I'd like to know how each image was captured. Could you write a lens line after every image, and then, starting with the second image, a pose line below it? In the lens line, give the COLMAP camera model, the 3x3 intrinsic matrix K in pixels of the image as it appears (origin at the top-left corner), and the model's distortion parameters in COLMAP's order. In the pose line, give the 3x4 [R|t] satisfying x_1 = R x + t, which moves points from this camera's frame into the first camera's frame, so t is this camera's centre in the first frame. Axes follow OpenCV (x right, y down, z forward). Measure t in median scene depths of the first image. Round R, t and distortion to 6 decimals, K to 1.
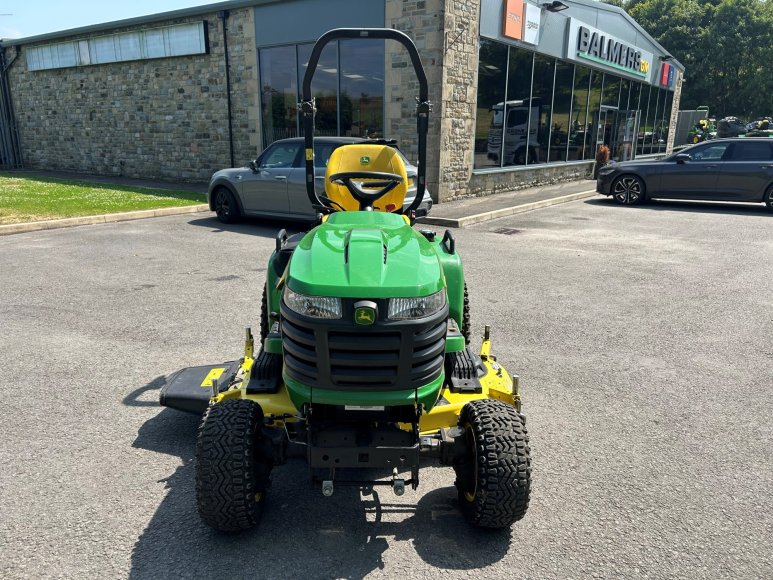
lens RADIAL K [[584.0, 0, 387.3], [0, 584.0, 291.4], [0, 0, 1]] dist [0.058610, -0.060706]
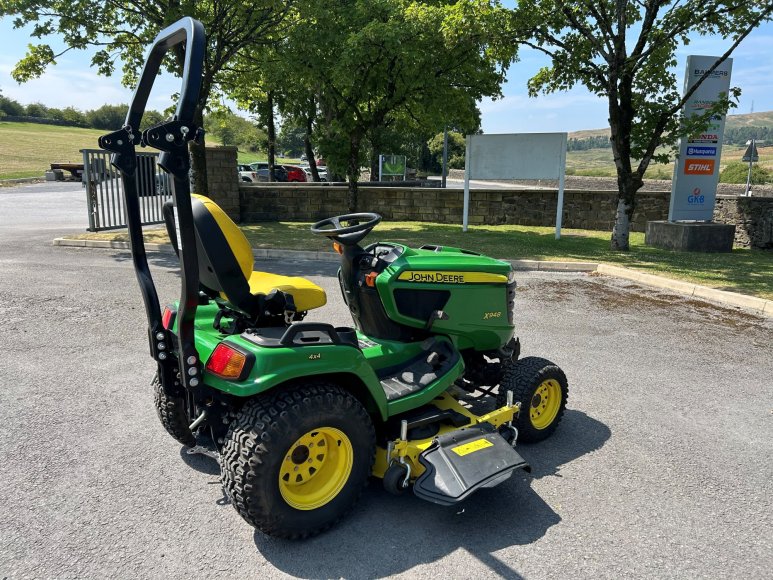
lens RADIAL K [[584.0, 0, 391.5], [0, 584.0, 287.7], [0, 0, 1]] dist [0.058610, -0.060706]
pose [[-0.582664, -0.174528, 0.793752, -0.636877], [0.189676, 0.920495, 0.341630, -0.293464], [-0.790270, 0.349611, -0.503235, 1.041179]]
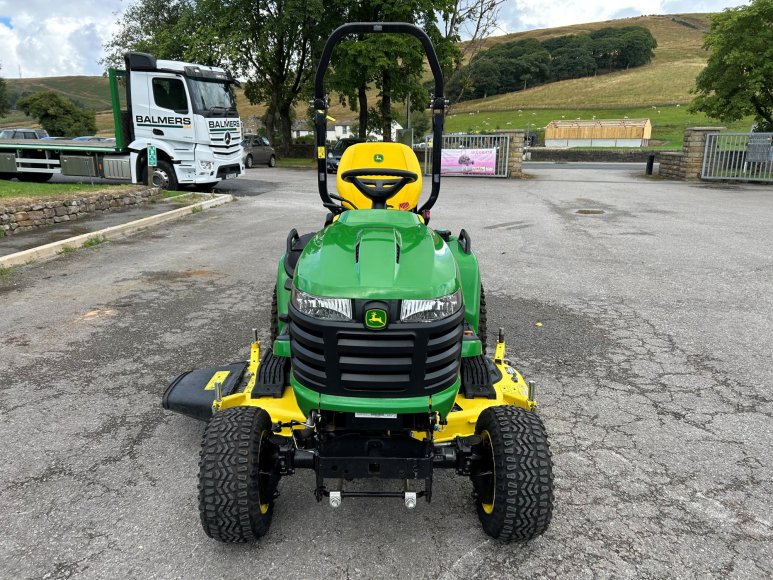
lens RADIAL K [[584.0, 0, 381.7], [0, 584.0, 289.5], [0, 0, 1]] dist [0.058610, -0.060706]
pose [[0.999479, 0.003599, -0.032074, 0.000118], [-0.003884, 0.999953, -0.008827, 0.002101], [0.032041, 0.008947, 0.999447, 0.027807]]
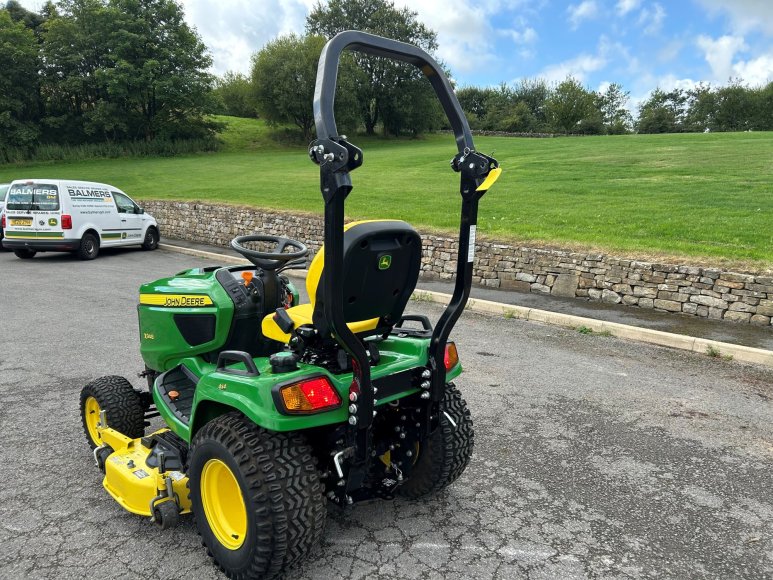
lens RADIAL K [[584.0, 0, 382.2], [0, 584.0, 298.5], [0, 0, 1]] dist [0.058610, -0.060706]
pose [[-0.737324, 0.110329, -0.666469, 0.341983], [-0.177410, 0.920319, 0.348623, -0.338993], [0.651827, 0.375287, -0.659000, 1.259313]]
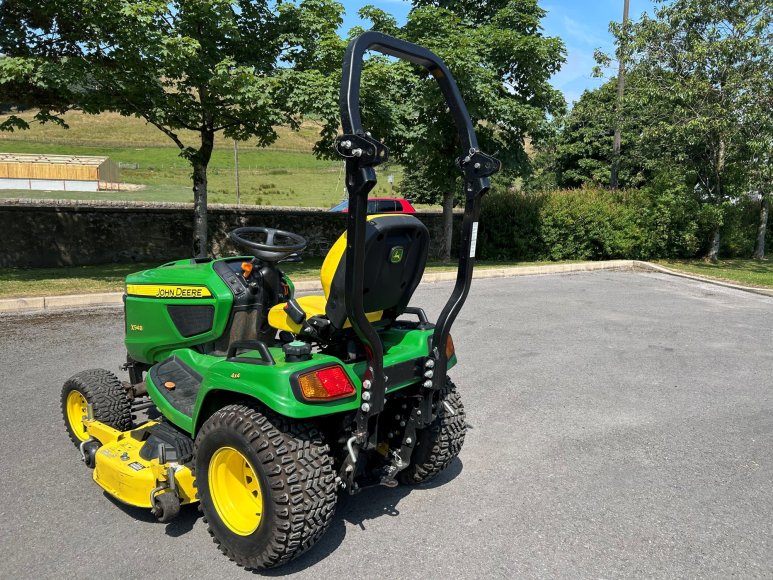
lens RADIAL K [[584.0, 0, 391.2], [0, 584.0, 294.7], [0, 0, 1]] dist [0.058610, -0.060706]
pose [[-0.667042, 0.102678, -0.737911, 0.397189], [-0.220499, 0.918876, 0.327181, -0.330265], [0.711643, 0.380952, -0.590288, 1.235161]]
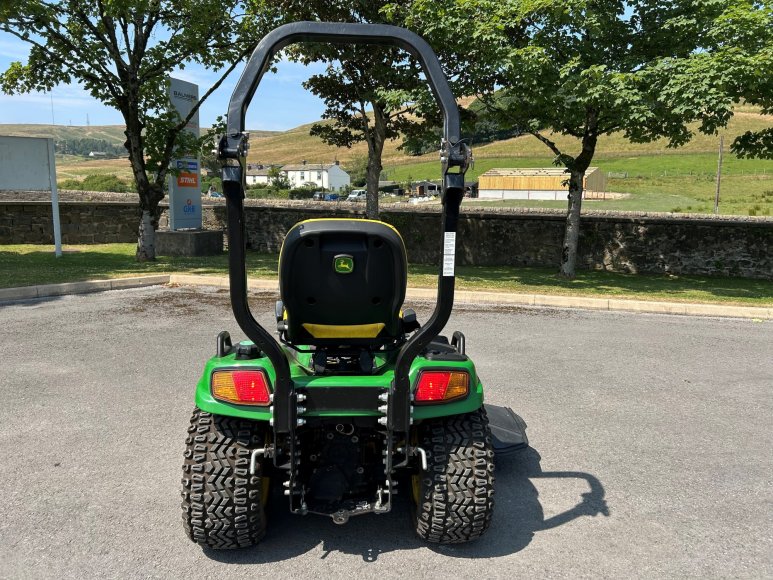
lens RADIAL K [[584.0, 0, 385.2], [0, 584.0, 287.0], [0, 0, 1]] dist [0.058610, -0.060706]
pose [[-0.998337, -0.016654, -0.055195, -0.039814], [-0.037800, 0.911958, 0.408540, -0.371951], [0.043532, 0.409946, -0.911070, 1.360293]]
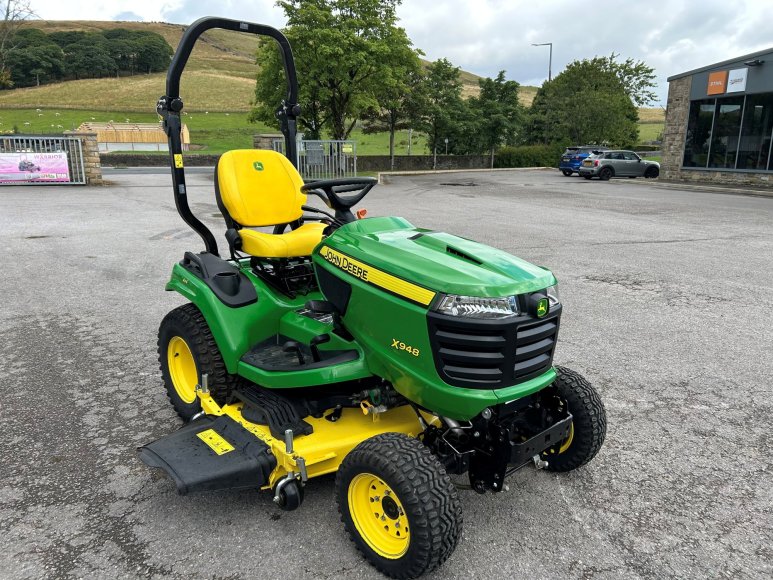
lens RADIAL K [[584.0, 0, 391.5], [0, 584.0, 292.6], [0, 0, 1]] dist [0.058610, -0.060706]
pose [[0.752378, -0.160496, 0.638881, -0.421606], [0.166072, 0.984752, 0.051810, -0.038556], [-0.637454, 0.067120, 0.767559, 0.160887]]
